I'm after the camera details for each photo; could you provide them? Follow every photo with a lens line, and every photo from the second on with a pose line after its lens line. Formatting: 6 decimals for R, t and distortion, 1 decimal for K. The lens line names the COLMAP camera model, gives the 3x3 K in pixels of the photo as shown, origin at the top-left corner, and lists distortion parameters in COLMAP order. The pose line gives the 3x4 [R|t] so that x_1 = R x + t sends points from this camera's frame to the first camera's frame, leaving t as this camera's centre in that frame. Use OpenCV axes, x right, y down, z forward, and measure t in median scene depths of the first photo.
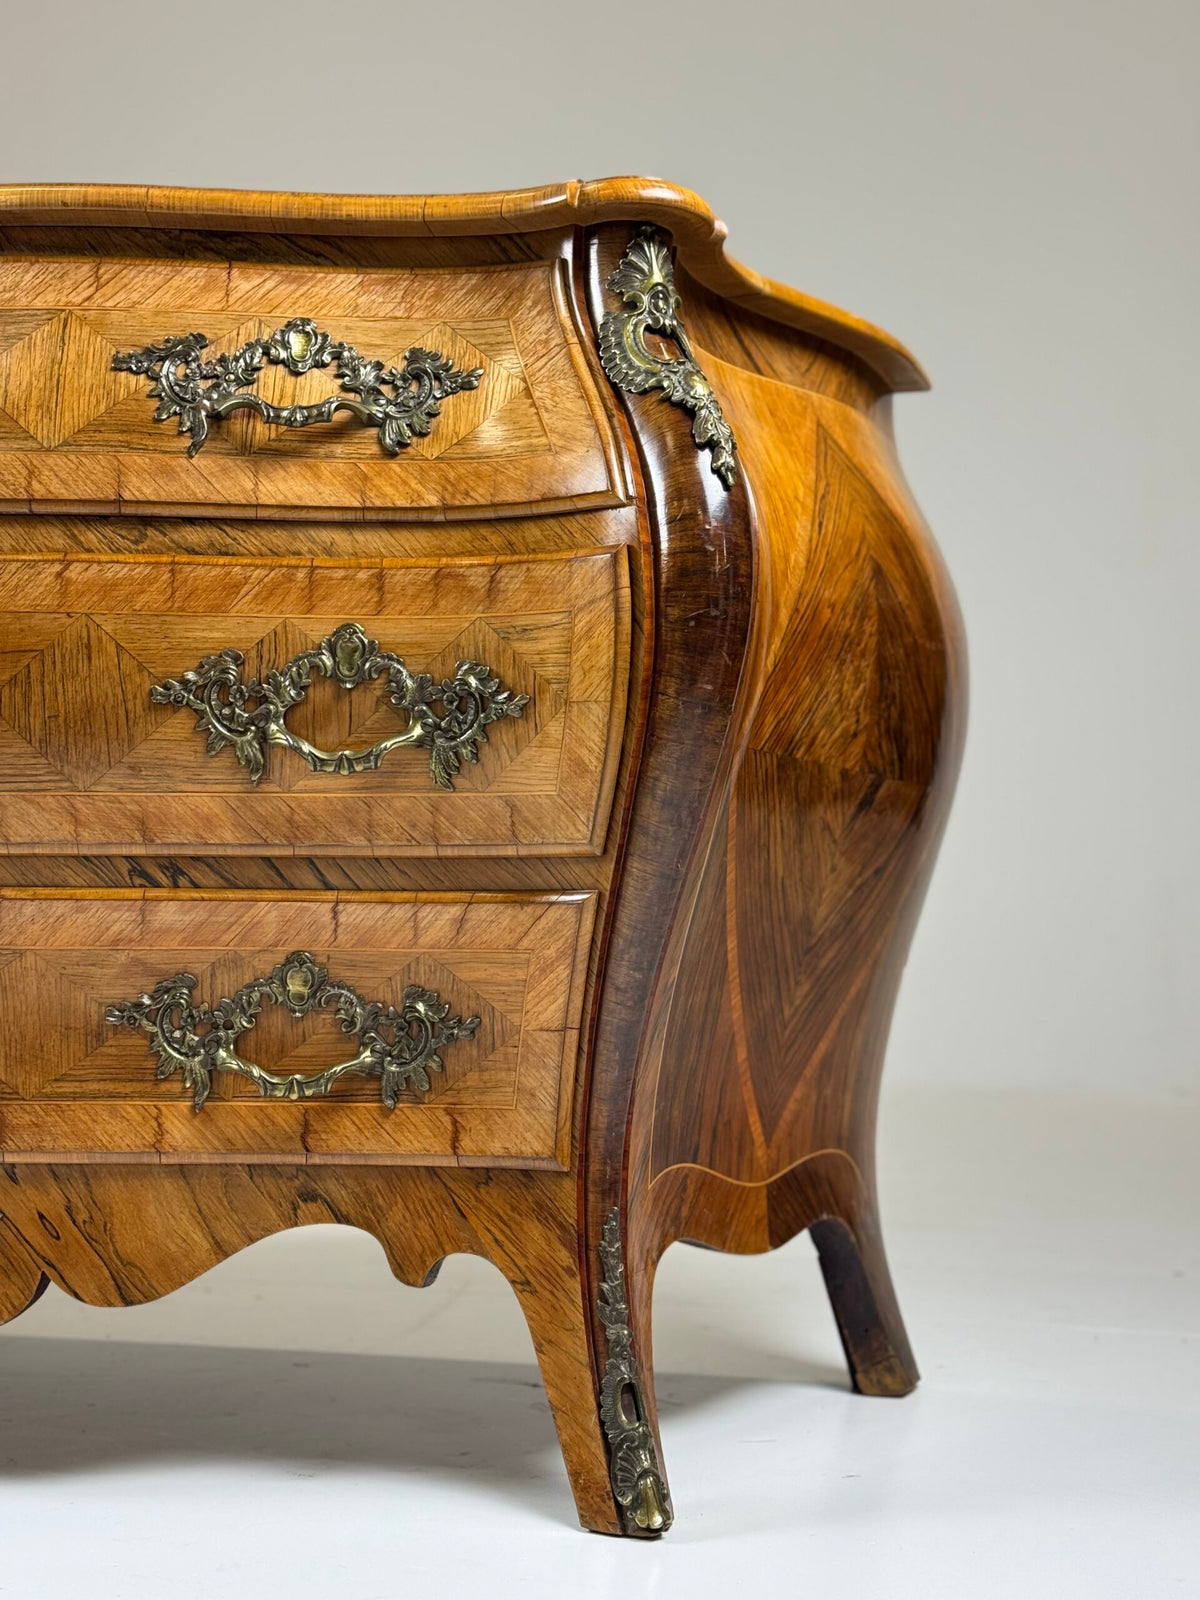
lens RADIAL K [[2285.5, 0, 592.1], [0, 2285.5, 810.3], [0, 0, 1]] dist [0.151788, -0.154829]
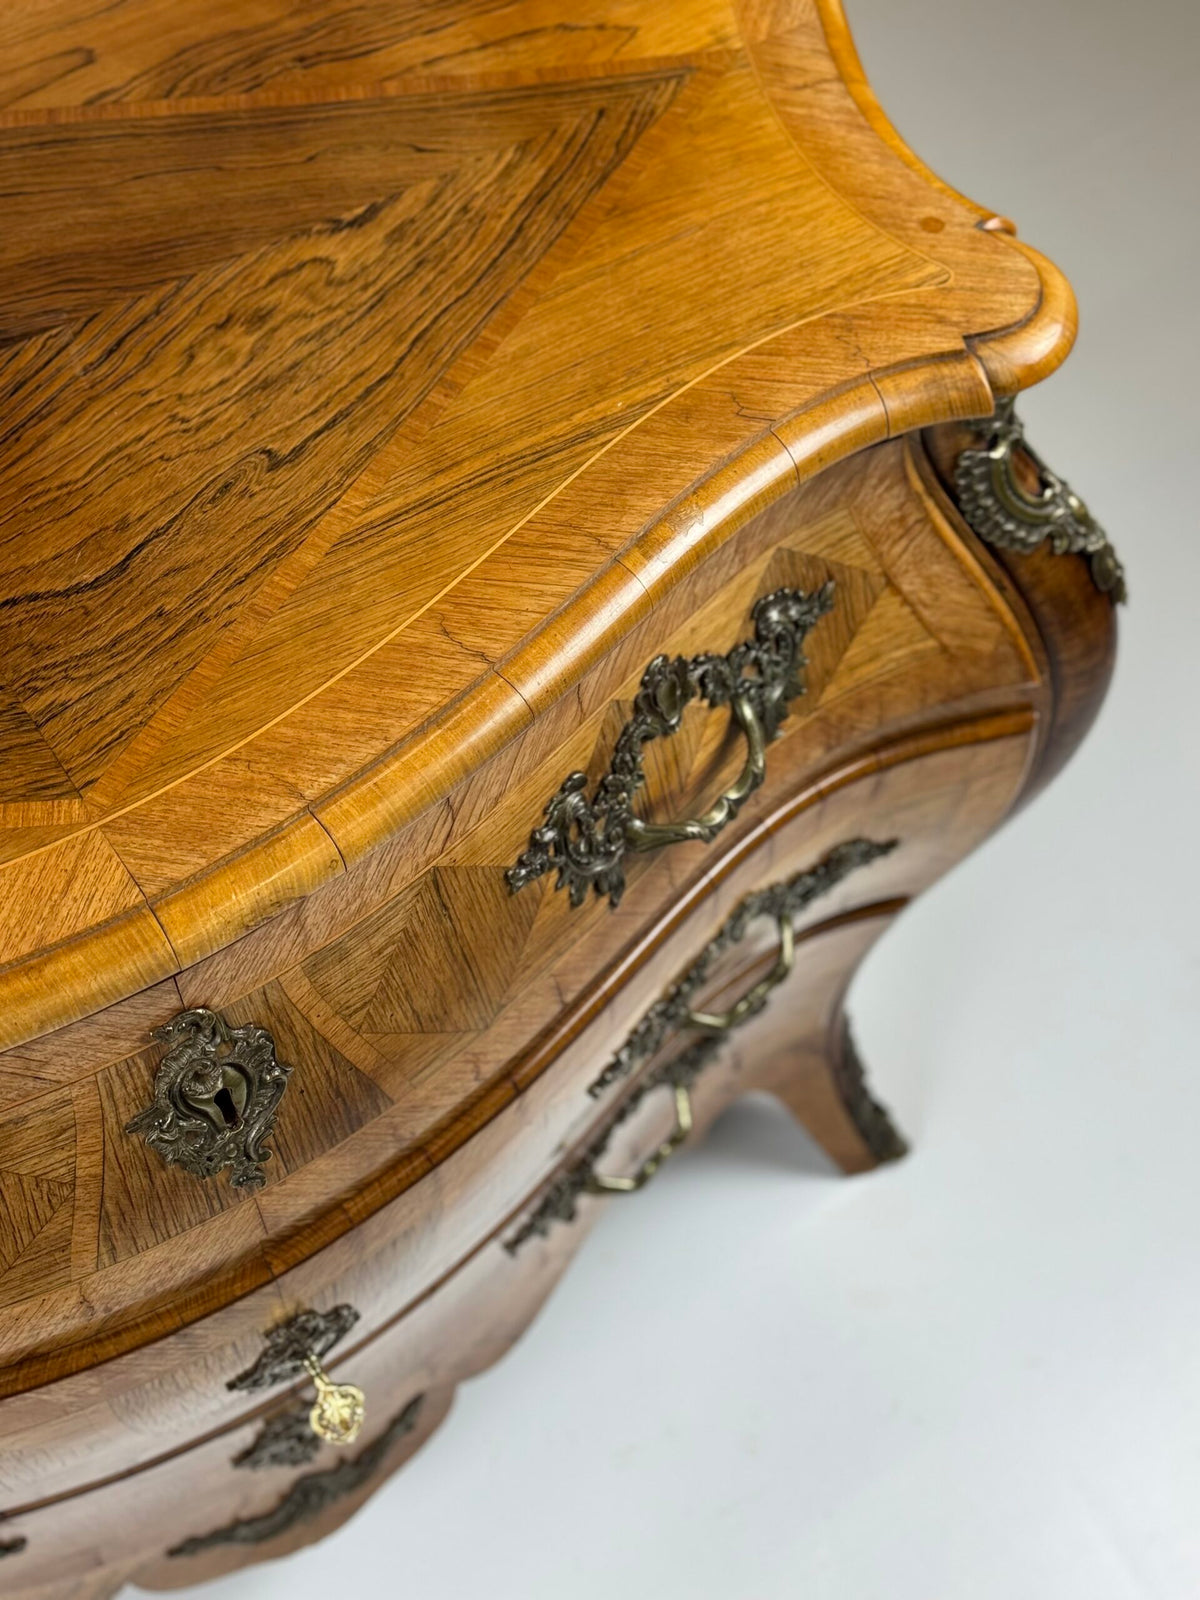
lens RADIAL K [[2275.9, 0, 601.7], [0, 2275.9, 807.5], [0, 0, 1]] dist [0.188966, -0.360093]
pose [[0.672515, -0.610264, 0.418690, -0.466739], [-0.042394, 0.533038, 0.845029, -0.797091], [-0.738868, -0.586044, 0.332604, 0.772670]]
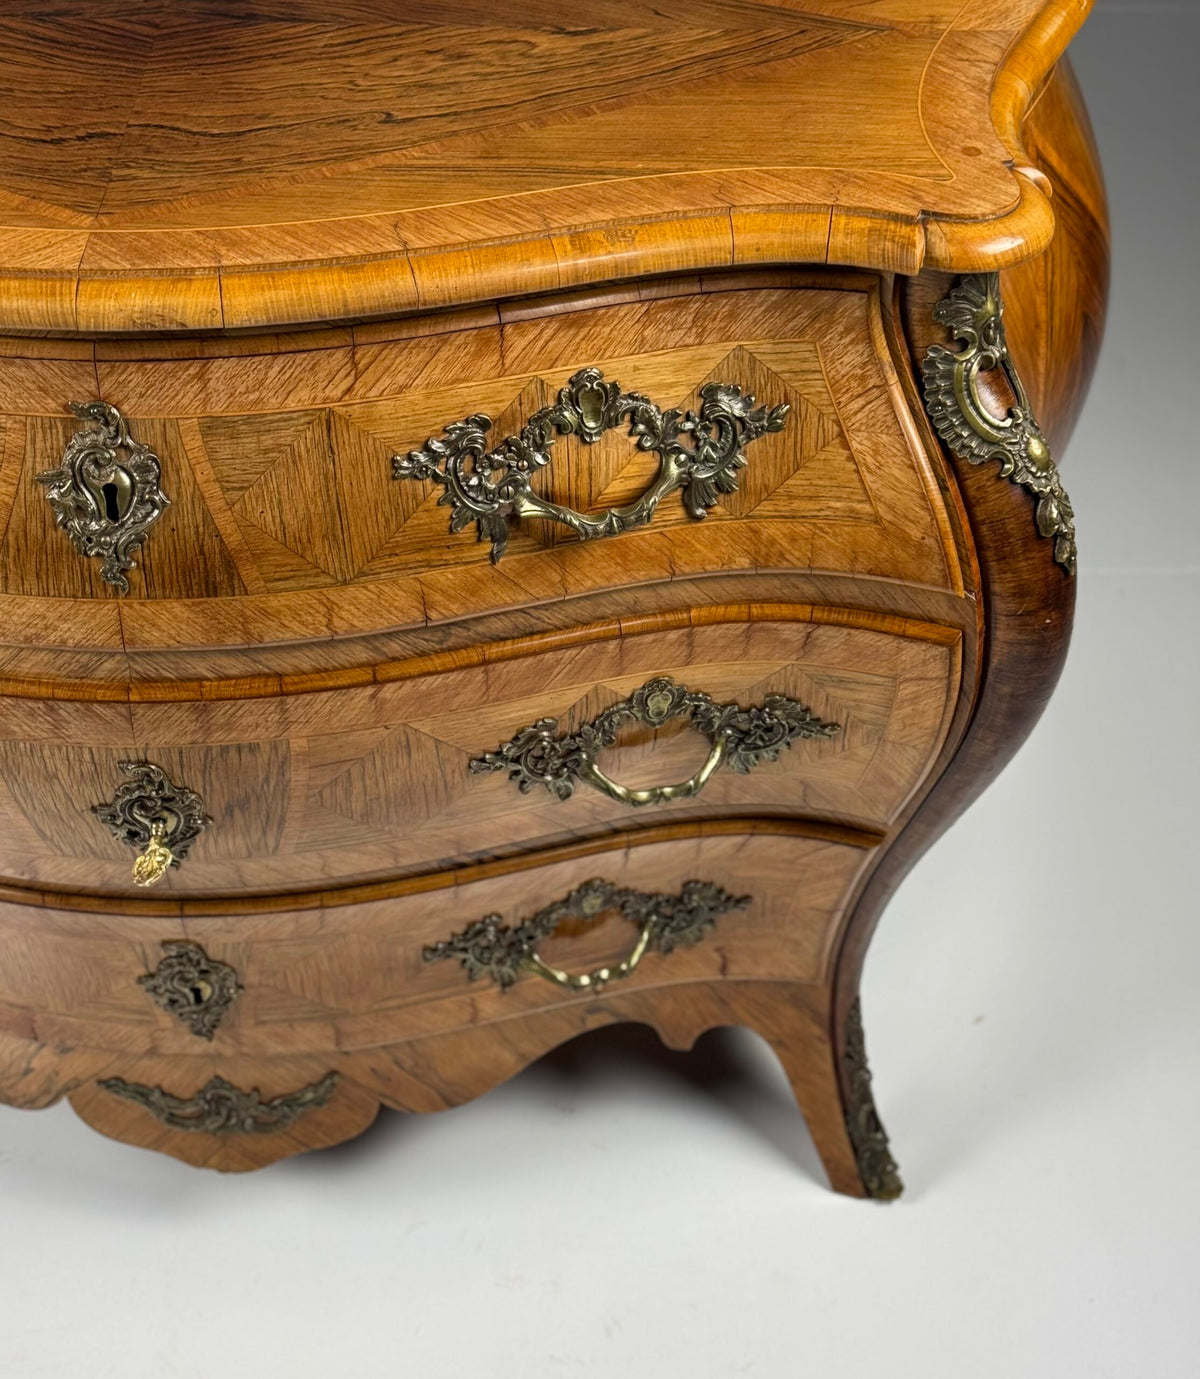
lens RADIAL K [[2298.1, 0, 595.0], [0, 2298.1, 820.3], [0, 0, 1]] dist [0.163426, -0.216898]
pose [[0.968019, -0.176940, 0.177855, -0.316700], [-0.009285, 0.683174, 0.730197, -0.755074], [-0.250707, -0.708496, 0.659682, 0.307061]]
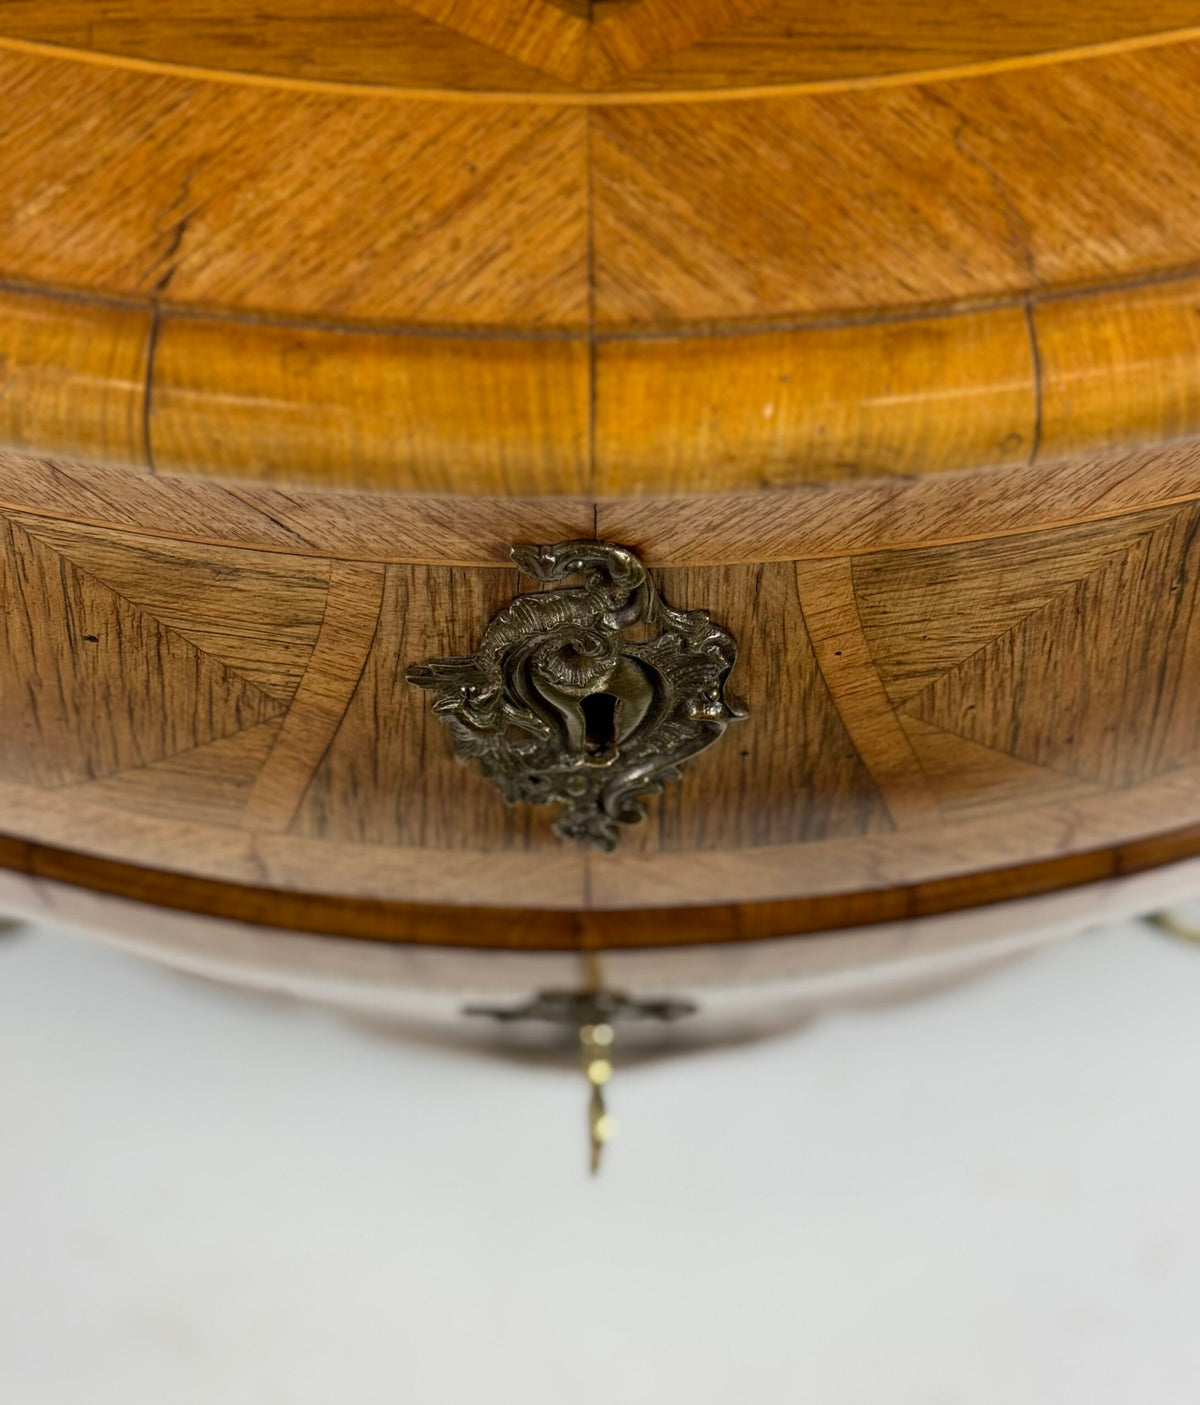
lens RADIAL K [[2311.0, 0, 596.3], [0, 2311.0, 800.5], [0, 0, 1]] dist [0.152664, -0.154799]
pose [[0.964598, -0.254158, 0.070391, -0.343790], [-0.012399, 0.222908, 0.974761, -0.520907], [-0.263433, -0.941125, 0.211866, 0.937090]]
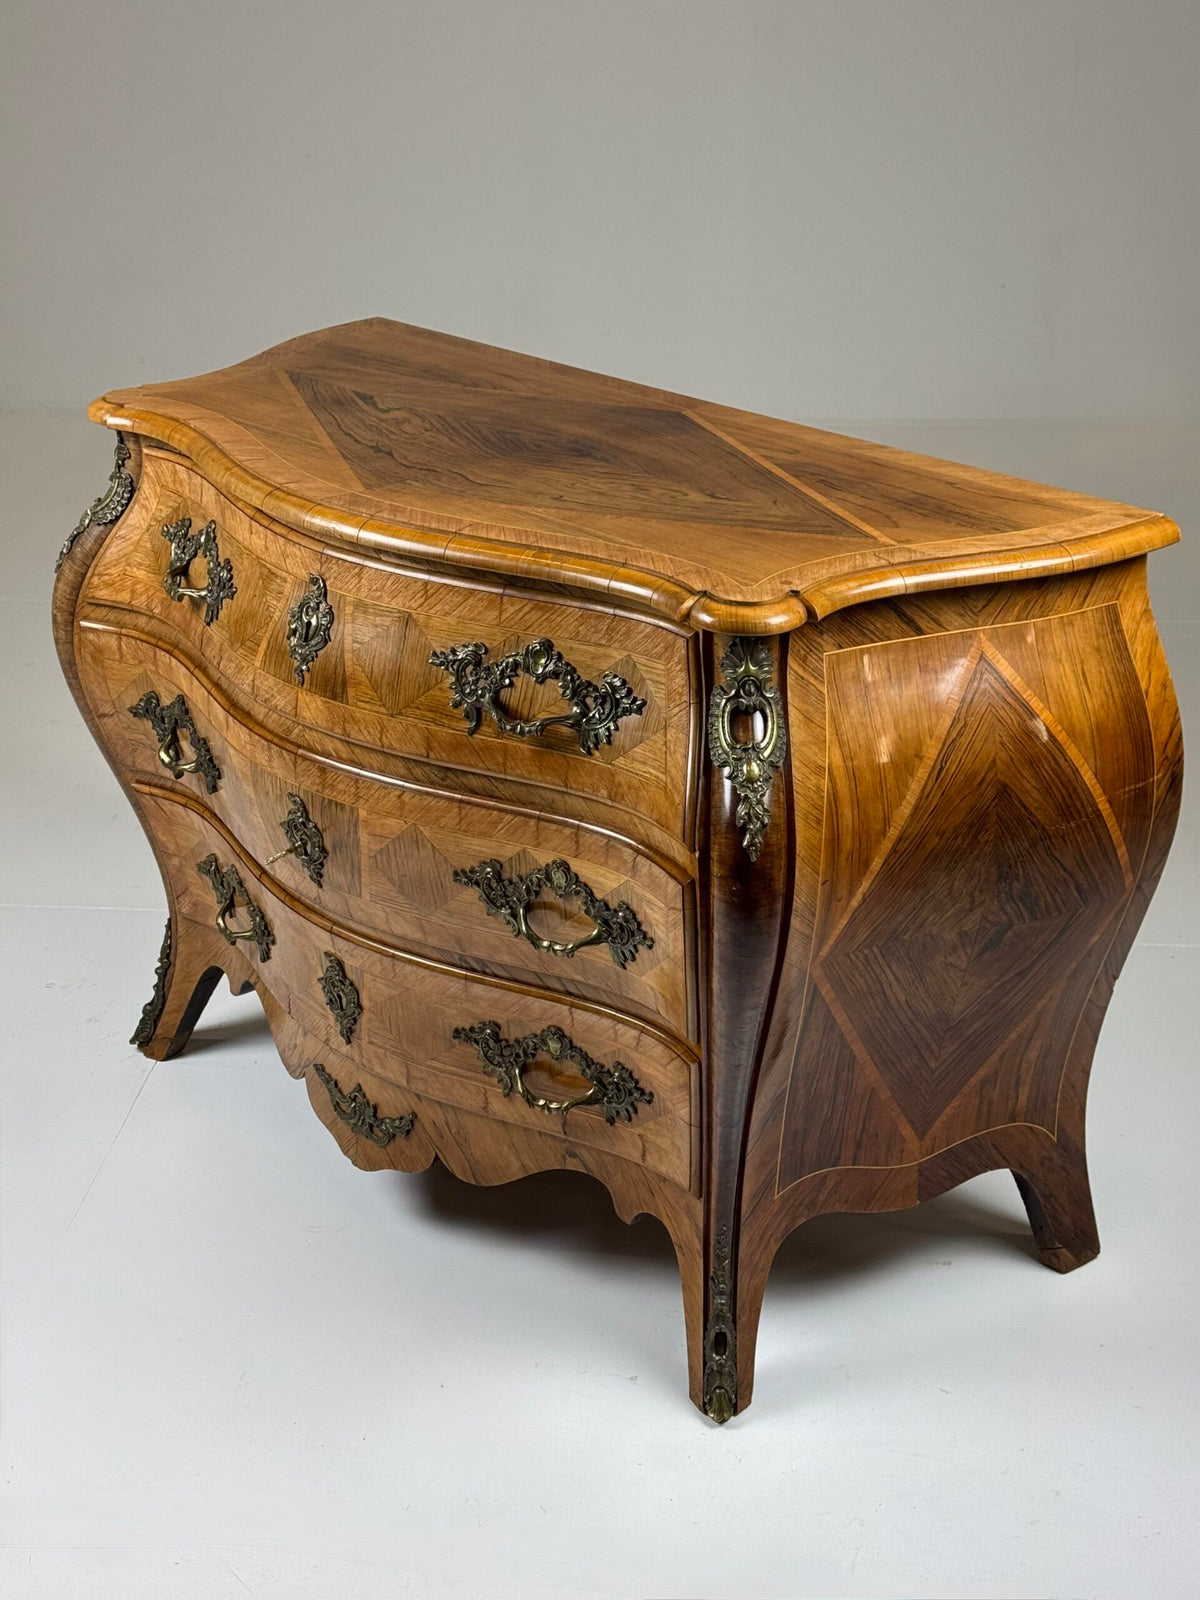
lens RADIAL K [[2372.7, 0, 611.8], [0, 2372.7, 797.3], [0, 0, 1]] dist [0.190754, -0.025567]
pose [[0.858010, 0.191844, -0.476460, 0.651593], [0.045762, 0.895387, 0.442931, -0.798235], [0.511590, -0.401843, 0.759472, -0.147054]]
